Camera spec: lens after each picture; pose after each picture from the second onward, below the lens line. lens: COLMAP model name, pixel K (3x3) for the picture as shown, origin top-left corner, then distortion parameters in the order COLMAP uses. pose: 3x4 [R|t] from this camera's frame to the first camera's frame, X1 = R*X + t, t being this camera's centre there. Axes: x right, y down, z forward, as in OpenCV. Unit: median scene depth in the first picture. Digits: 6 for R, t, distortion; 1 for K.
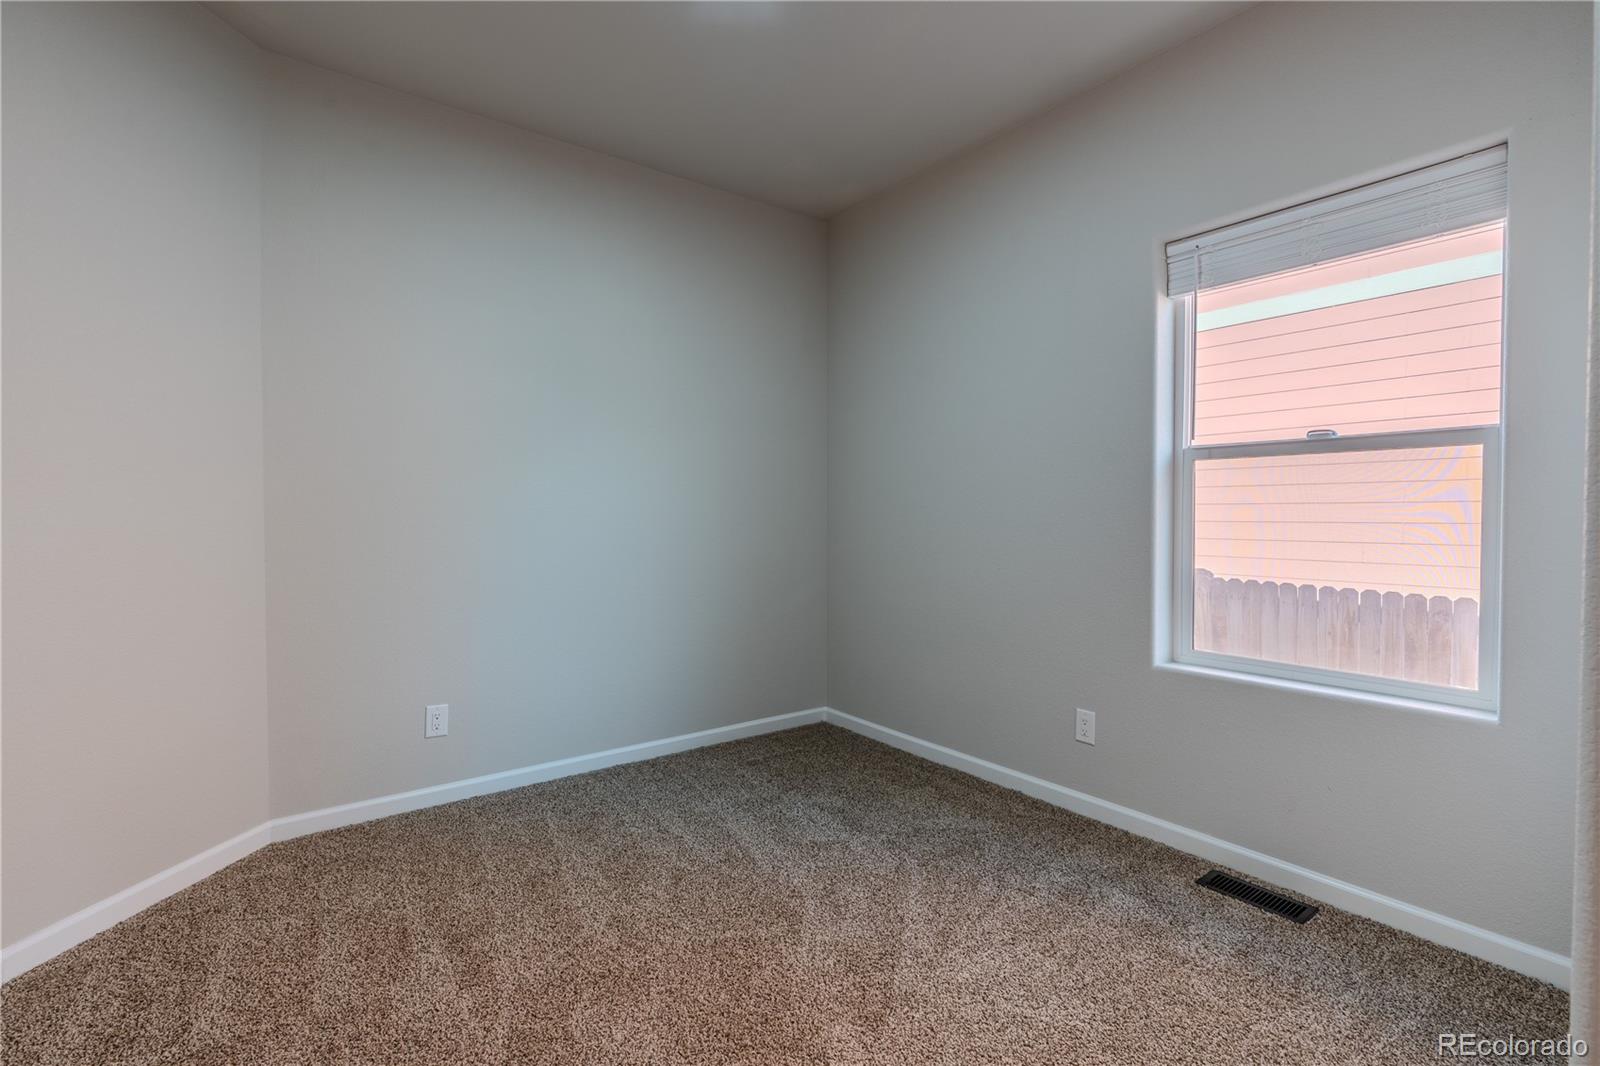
lens RADIAL K [[724.6, 0, 800.7], [0, 724.6, 523.5], [0, 0, 1]] dist [-0.008086, 0.001609]
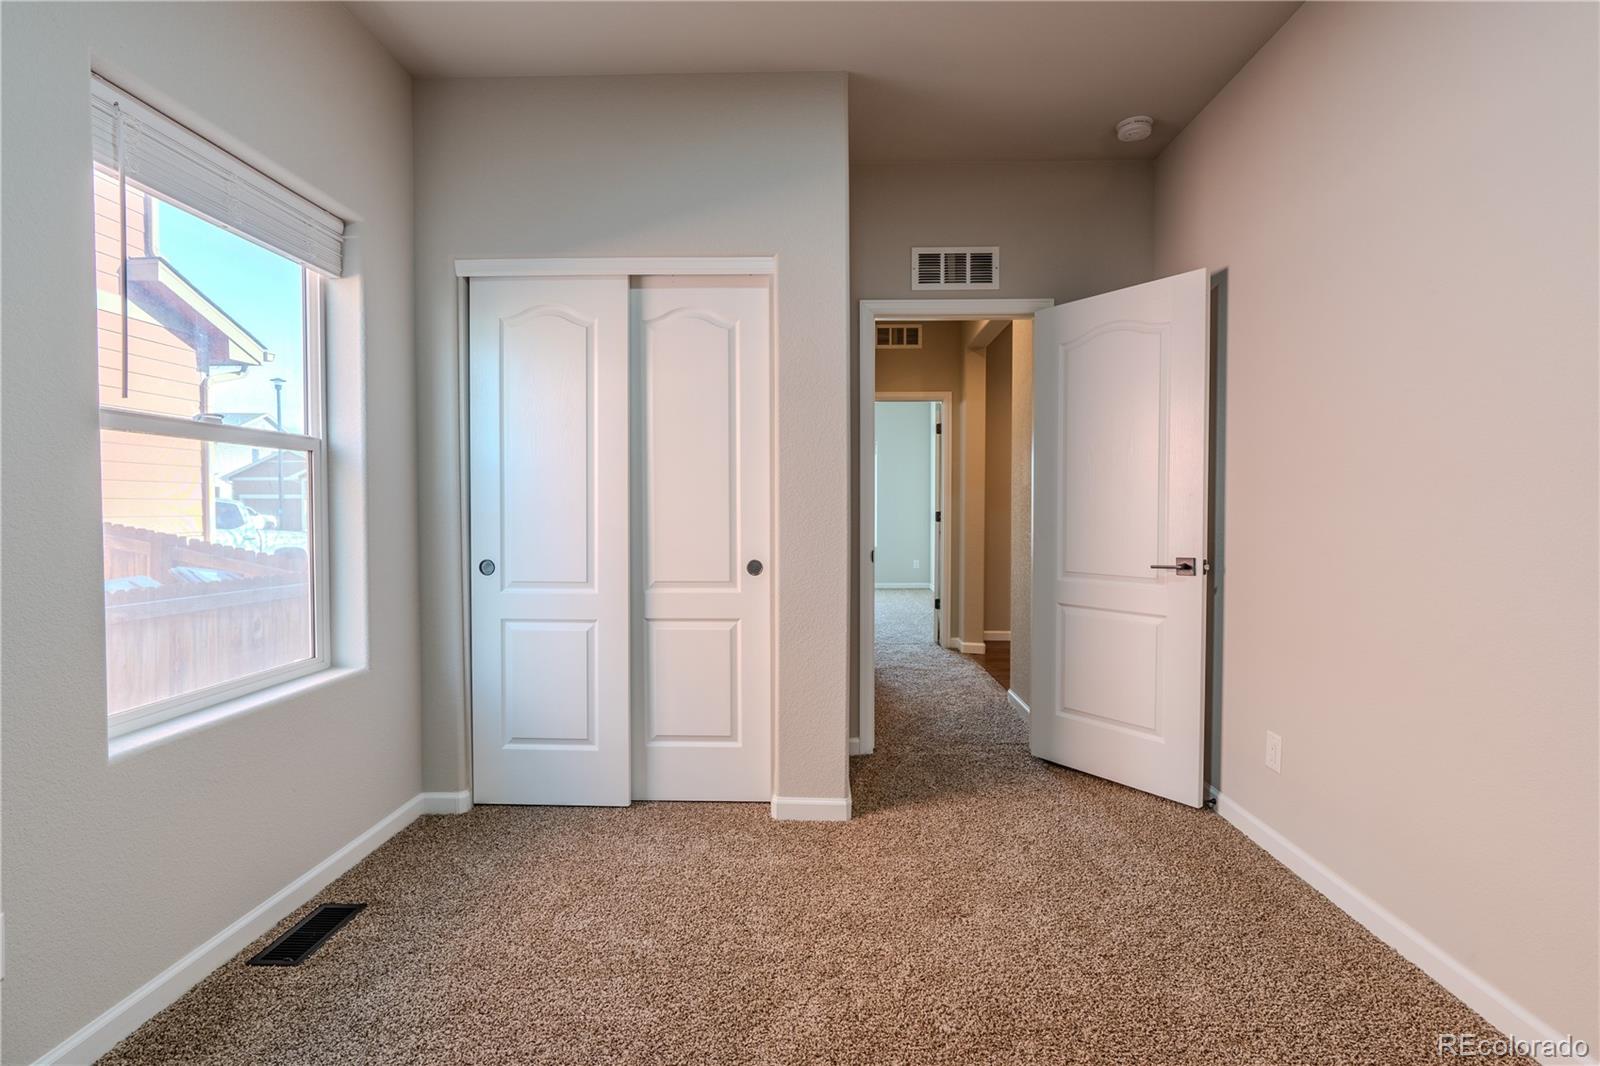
lens RADIAL K [[724.6, 0, 801.8], [0, 724.6, 528.3], [0, 0, 1]] dist [-0.008086, 0.001609]
pose [[-0.766070, -0.022741, 0.642355, -0.399794], [0.008368, 0.998936, 0.045345, -0.024379], [-0.642703, 0.040113, -0.765065, 1.248968]]
